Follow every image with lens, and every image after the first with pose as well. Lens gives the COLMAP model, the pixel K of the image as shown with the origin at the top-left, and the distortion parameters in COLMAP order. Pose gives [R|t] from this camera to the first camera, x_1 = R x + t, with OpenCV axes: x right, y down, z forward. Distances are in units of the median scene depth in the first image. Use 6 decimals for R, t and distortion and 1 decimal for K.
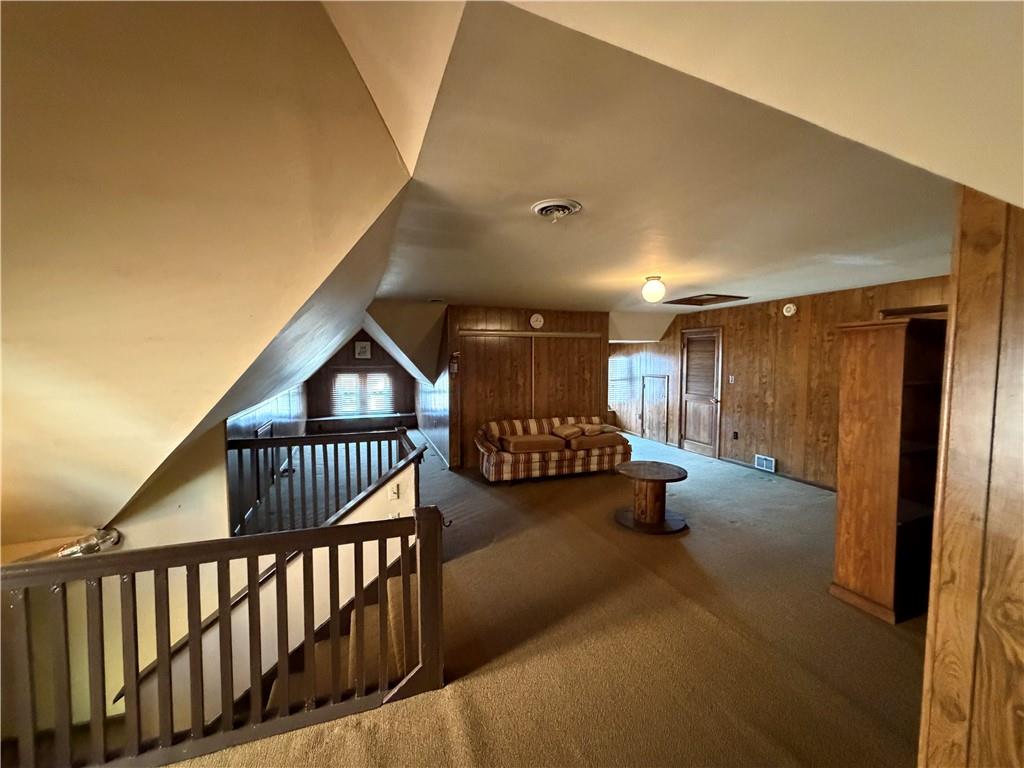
lens RADIAL K [[407.6, 0, 512.2], [0, 407.6, 382.7], [0, 0, 1]] dist [-0.000293, 0.000491]
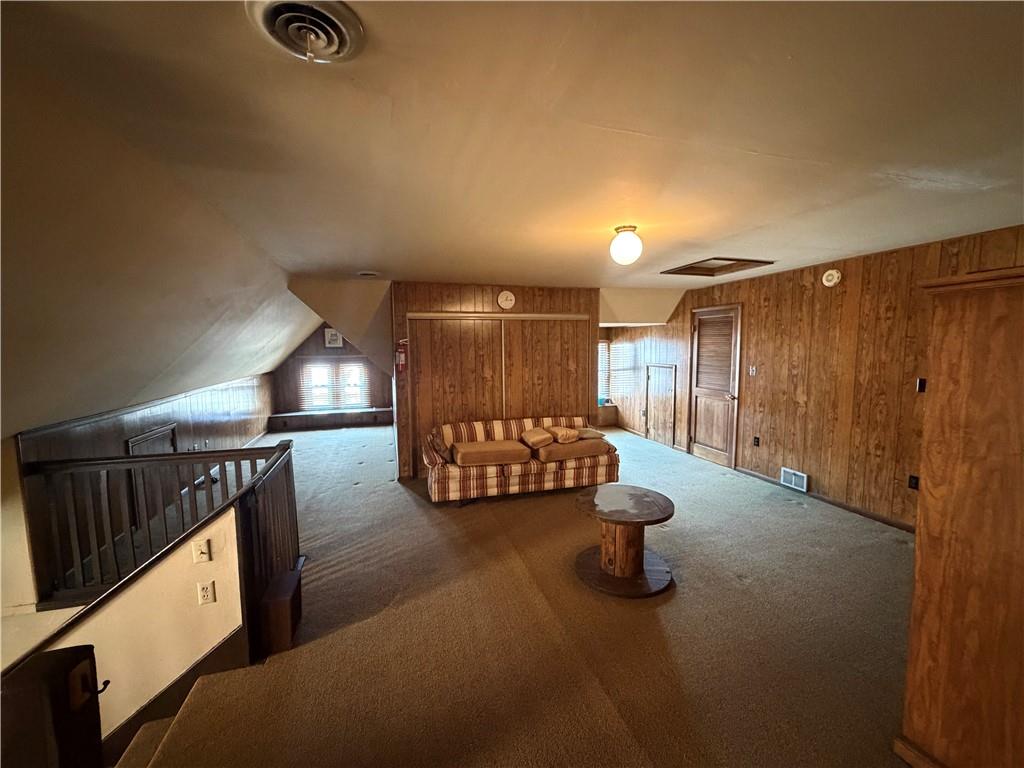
lens RADIAL K [[407.6, 0, 512.8], [0, 407.6, 382.7], [0, 0, 1]] dist [-0.000293, 0.000491]
pose [[0.998005, -0.002523, -0.063090, 0.145663], [0.004585, 0.999459, 0.032553, -0.014464], [0.062974, -0.032778, 0.997477, 0.213464]]
